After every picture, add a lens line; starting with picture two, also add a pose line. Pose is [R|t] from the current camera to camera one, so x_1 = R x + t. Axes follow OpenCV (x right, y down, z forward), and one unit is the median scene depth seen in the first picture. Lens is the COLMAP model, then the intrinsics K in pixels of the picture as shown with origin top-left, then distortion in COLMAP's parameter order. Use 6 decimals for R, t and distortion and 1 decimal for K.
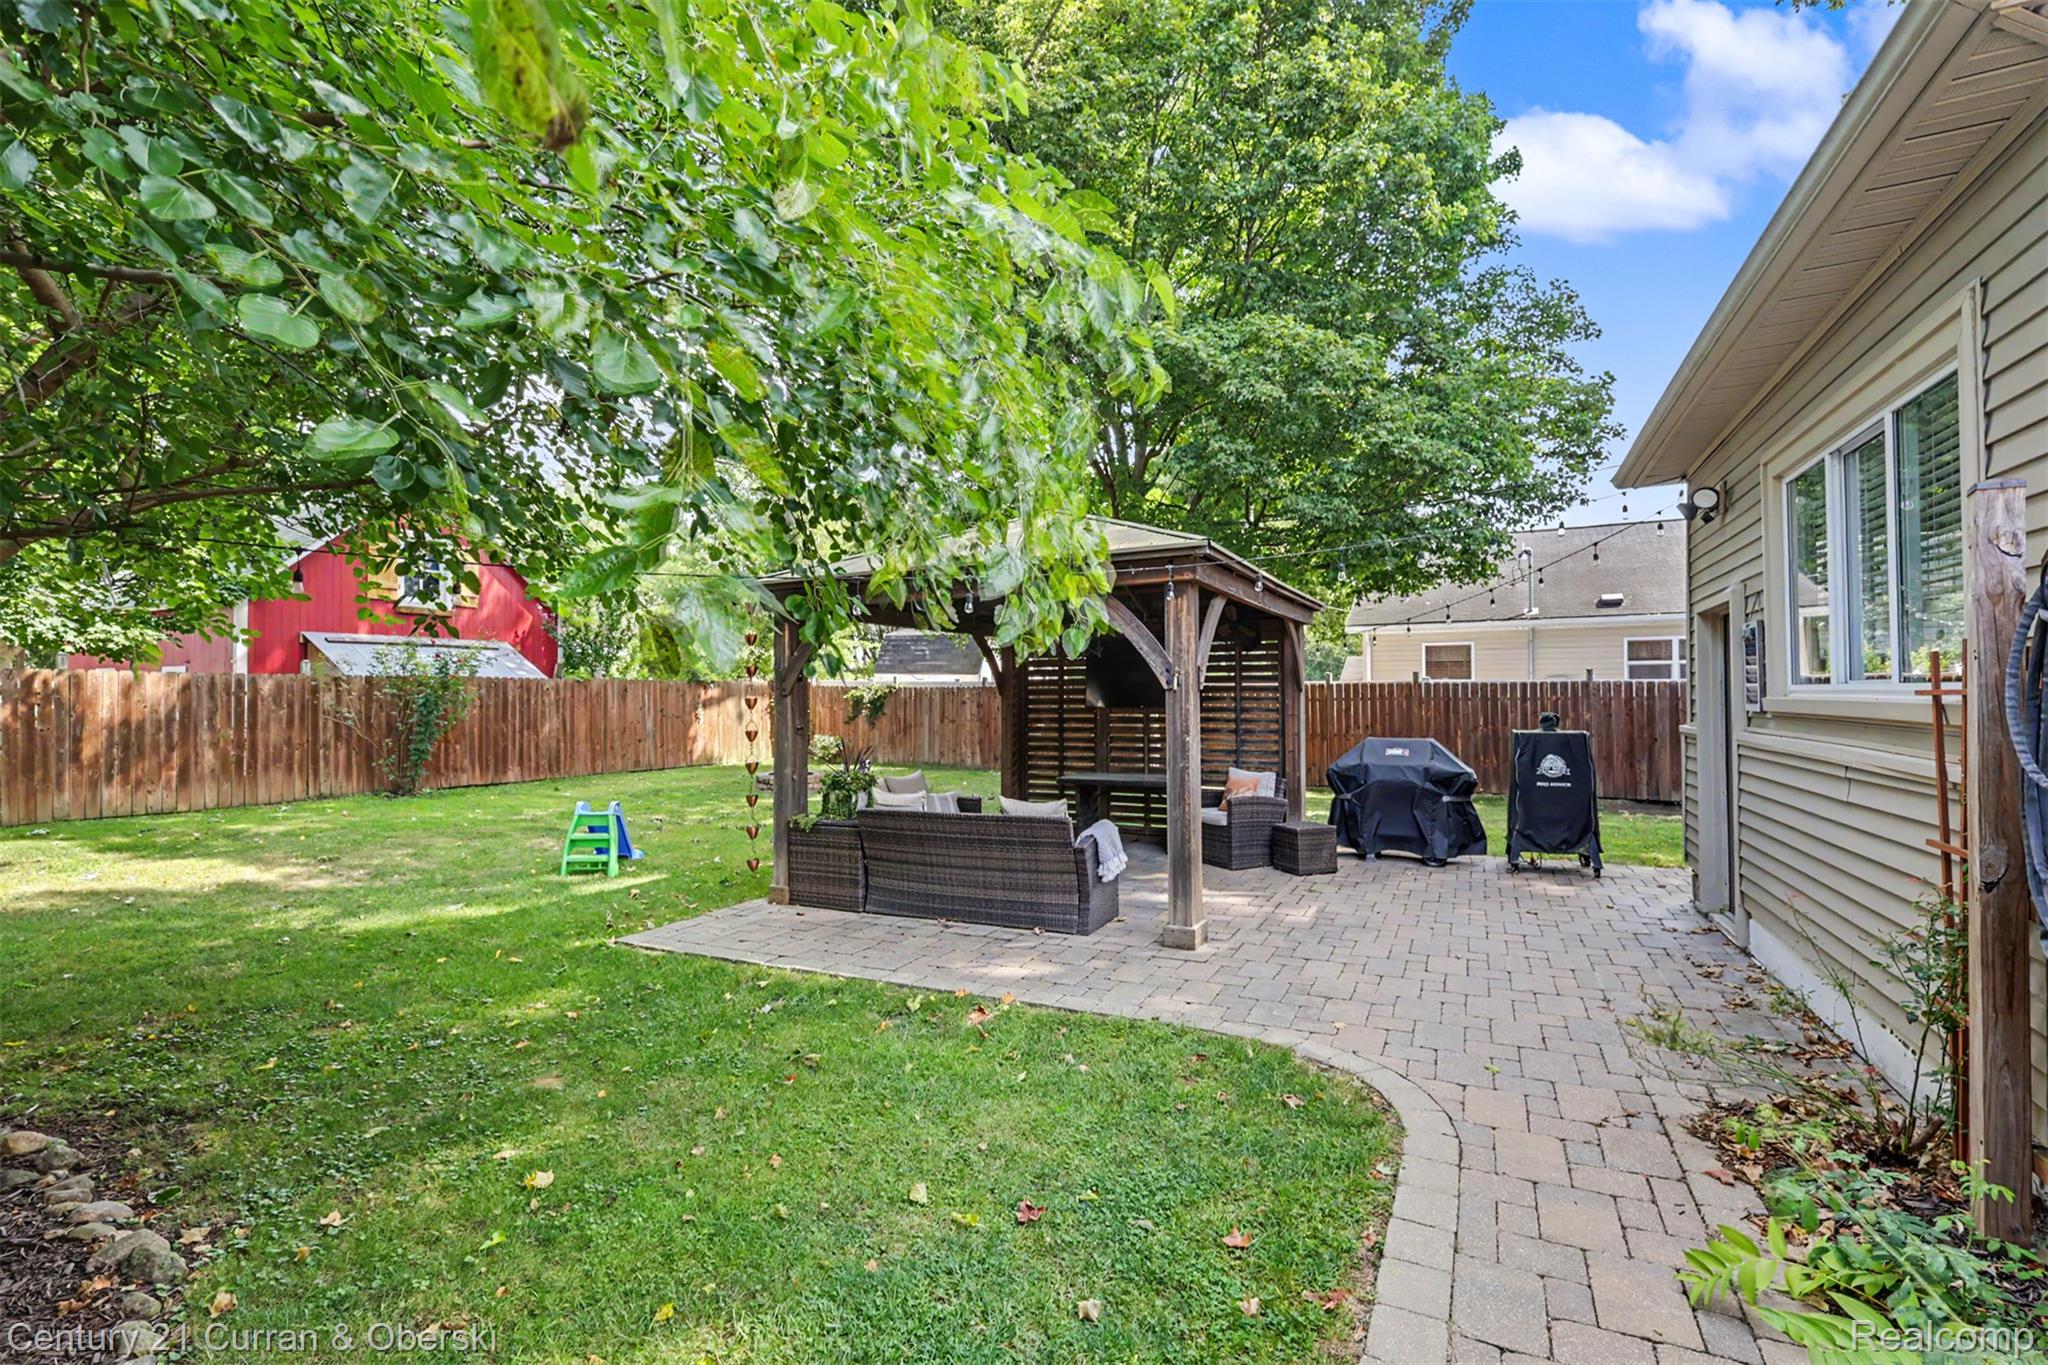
lens RADIAL K [[921.5, 0, 1032.6], [0, 921.5, 686.3], [0, 0, 1]] dist [0.004893, 0.000479]
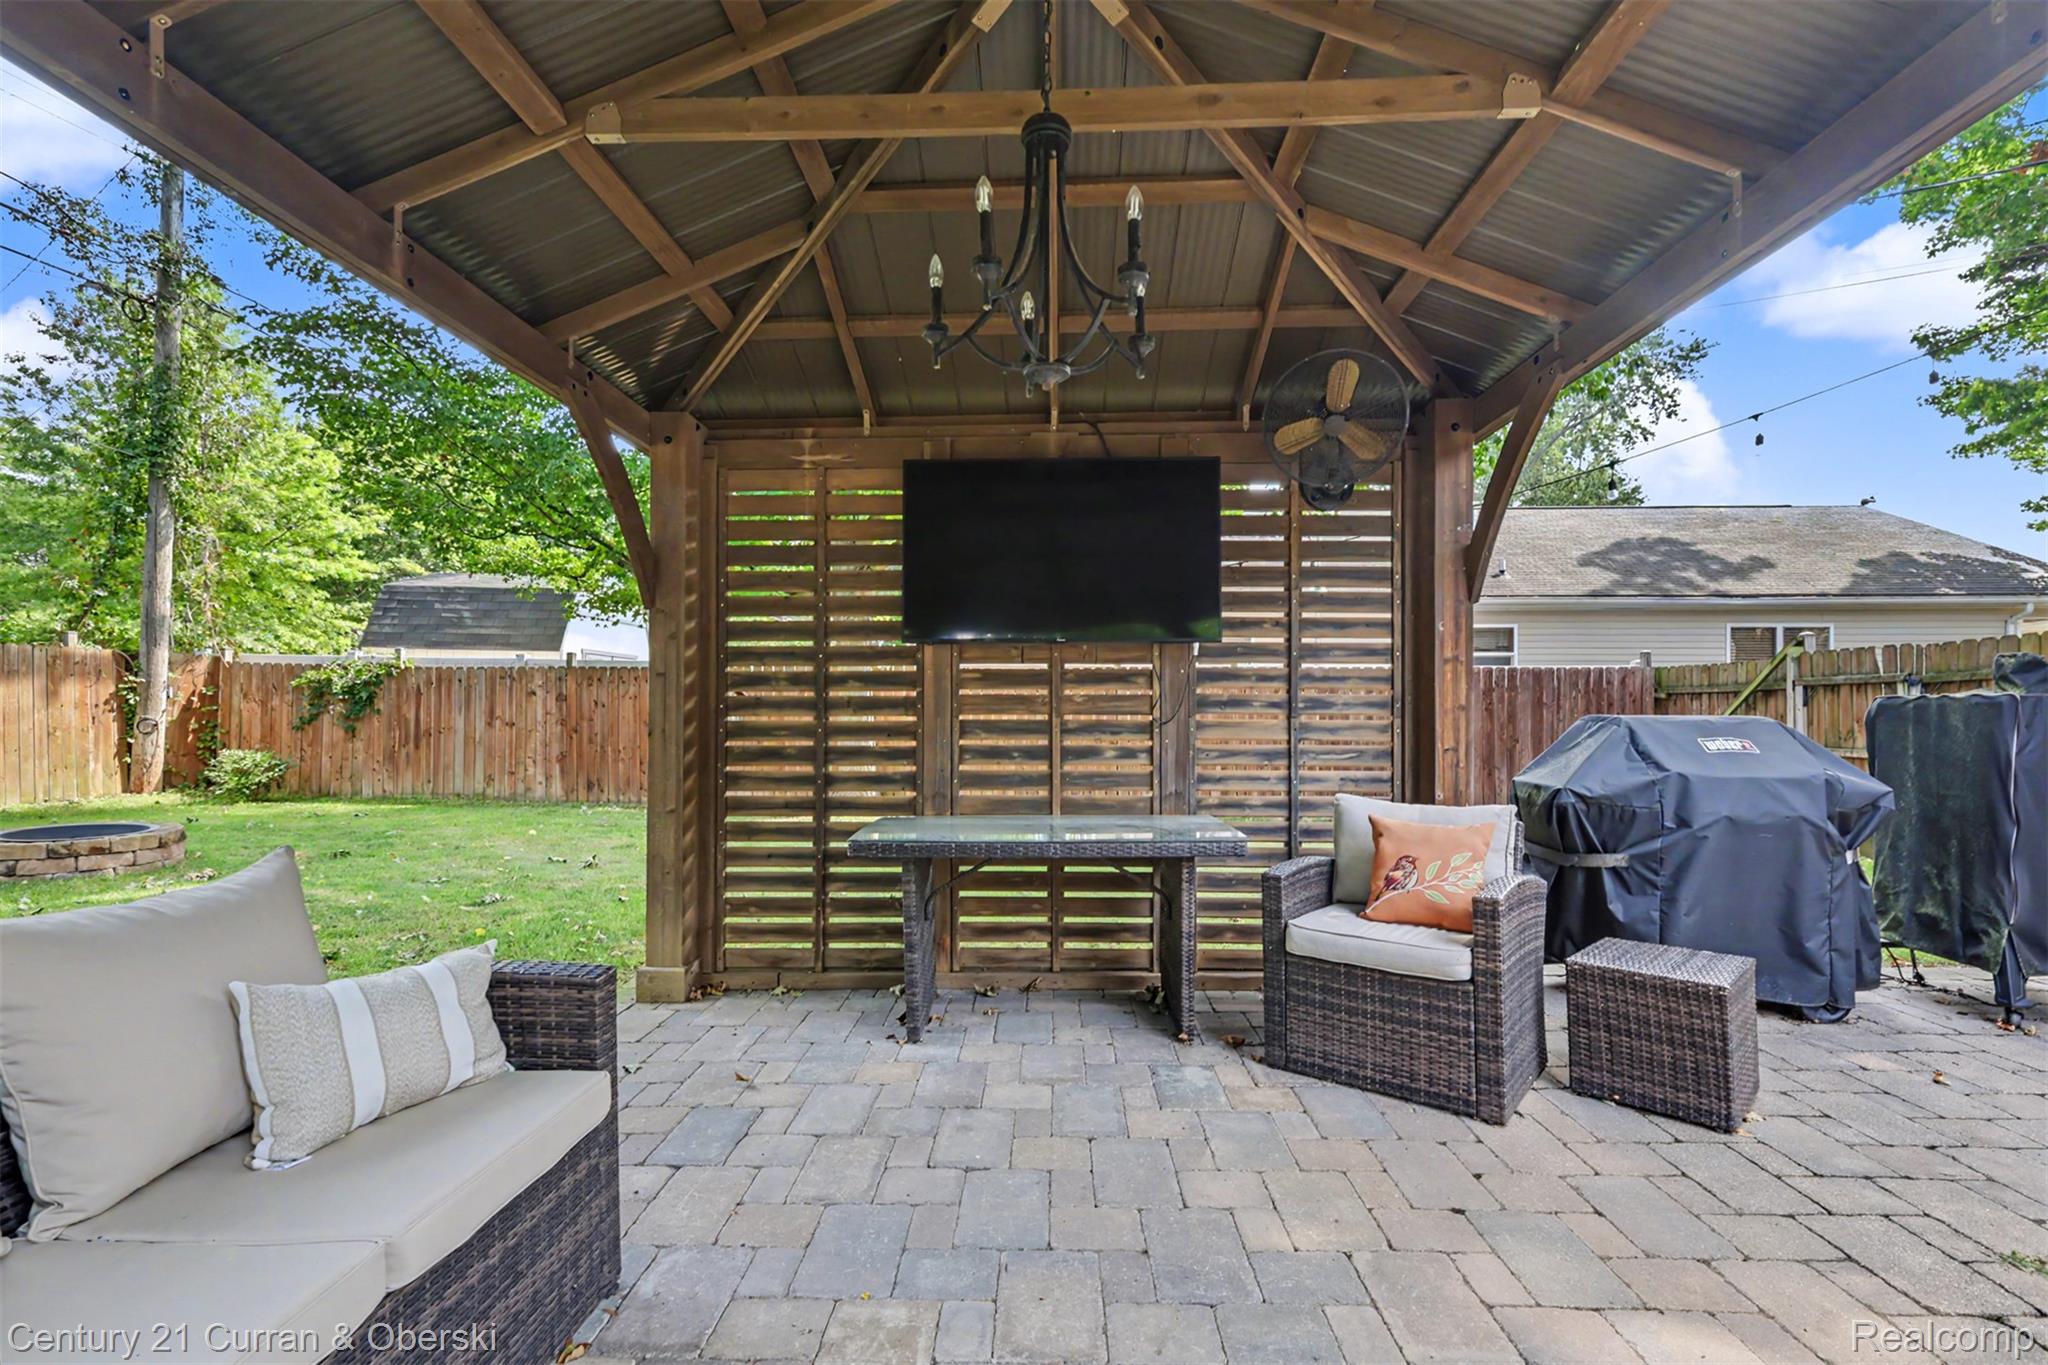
lens RADIAL K [[921.5, 0, 1028.4], [0, 921.5, 701.9], [0, 0, 1]] dist [0.004893, 0.000479]
pose [[0.913578, 0.013328, 0.406445, -0.037639], [-0.011048, 0.999907, -0.007956, 0.040031], [-0.406513, 0.002778, 0.913641, 0.515616]]
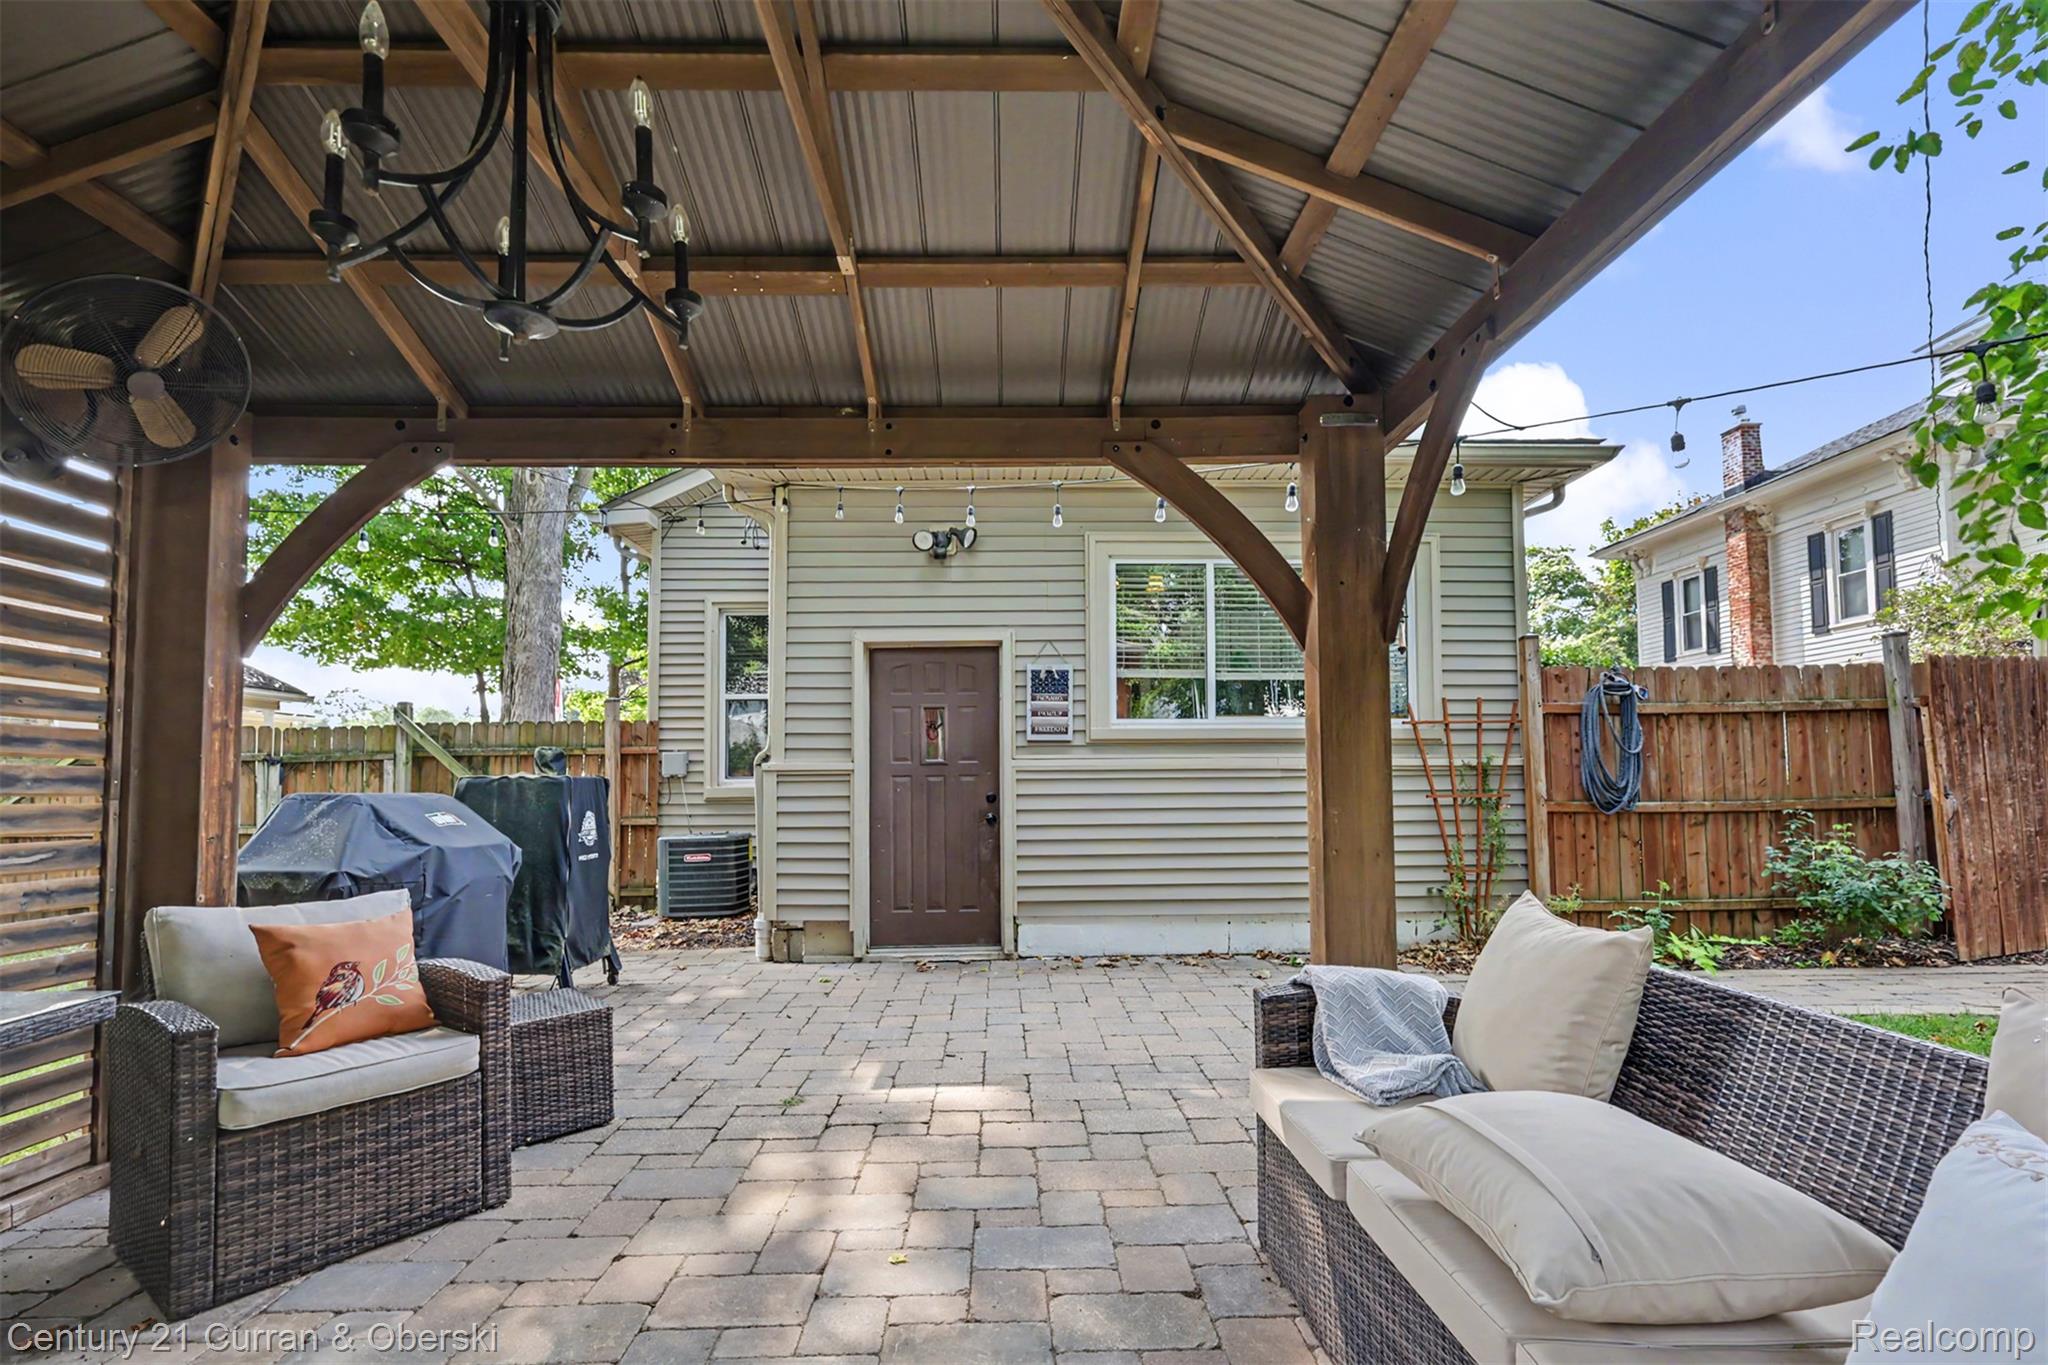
lens RADIAL K [[921.5, 0, 1020.6], [0, 921.5, 744.5], [0, 0, 1]] dist [0.004893, 0.000479]
pose [[-0.458394, 0.050875, 0.887292, -0.098774], [0.000359, 0.998371, -0.057059, 0.041196], [-0.888749, -0.025837, -0.457666, 0.658006]]
